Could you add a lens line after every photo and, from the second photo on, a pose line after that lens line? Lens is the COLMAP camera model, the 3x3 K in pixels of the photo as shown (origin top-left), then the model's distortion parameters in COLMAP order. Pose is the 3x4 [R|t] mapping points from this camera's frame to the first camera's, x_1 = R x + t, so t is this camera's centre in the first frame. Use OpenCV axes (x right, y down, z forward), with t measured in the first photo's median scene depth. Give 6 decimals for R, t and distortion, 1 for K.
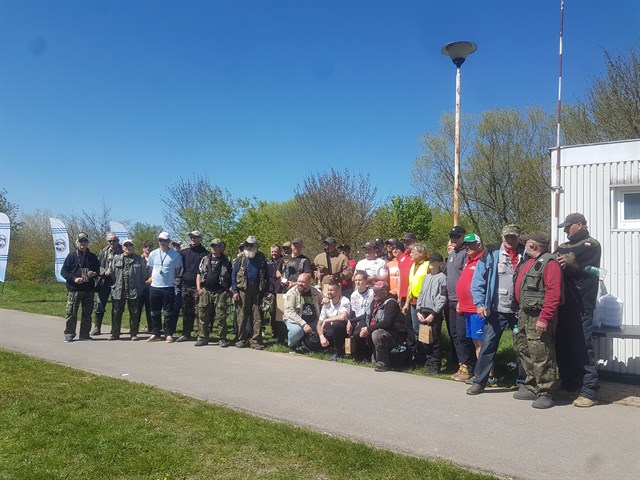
lens RADIAL K [[521.1, 0, 320.0], [0, 521.1, 240.0], [0, 0, 1]] dist [-0.001610, -0.005432]
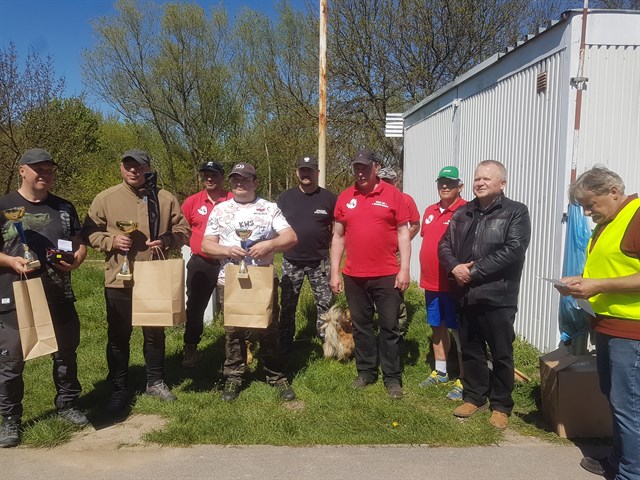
lens RADIAL K [[521.1, 0, 320.0], [0, 521.1, 240.0], [0, 0, 1]] dist [-0.001610, -0.005432]
pose [[0.801669, -0.068802, 0.593796, -0.127977], [-0.029261, 0.987647, 0.153940, -0.002514], [-0.597052, -0.140784, 0.789752, 0.590211]]
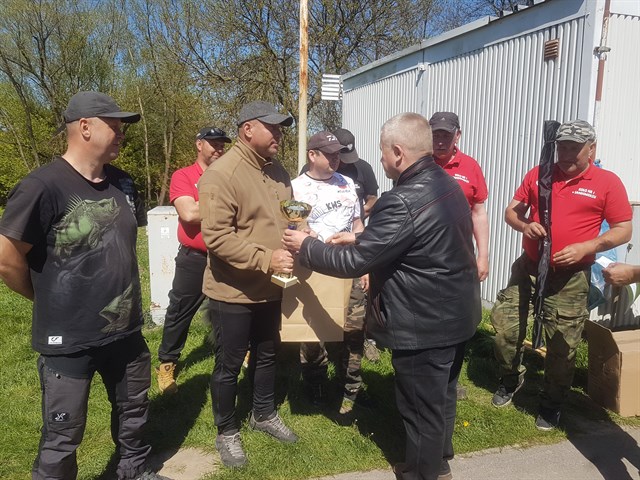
lens RADIAL K [[517.8, 0, 319.5], [0, 517.8, 227.0], [0, 0, 1]] dist [0.006011, -0.002332]
pose [[0.623264, -0.115888, 0.773377, -0.183886], [-0.054153, 0.980189, 0.190520, 0.000449], [-0.780134, -0.160624, 0.604641, 0.748316]]
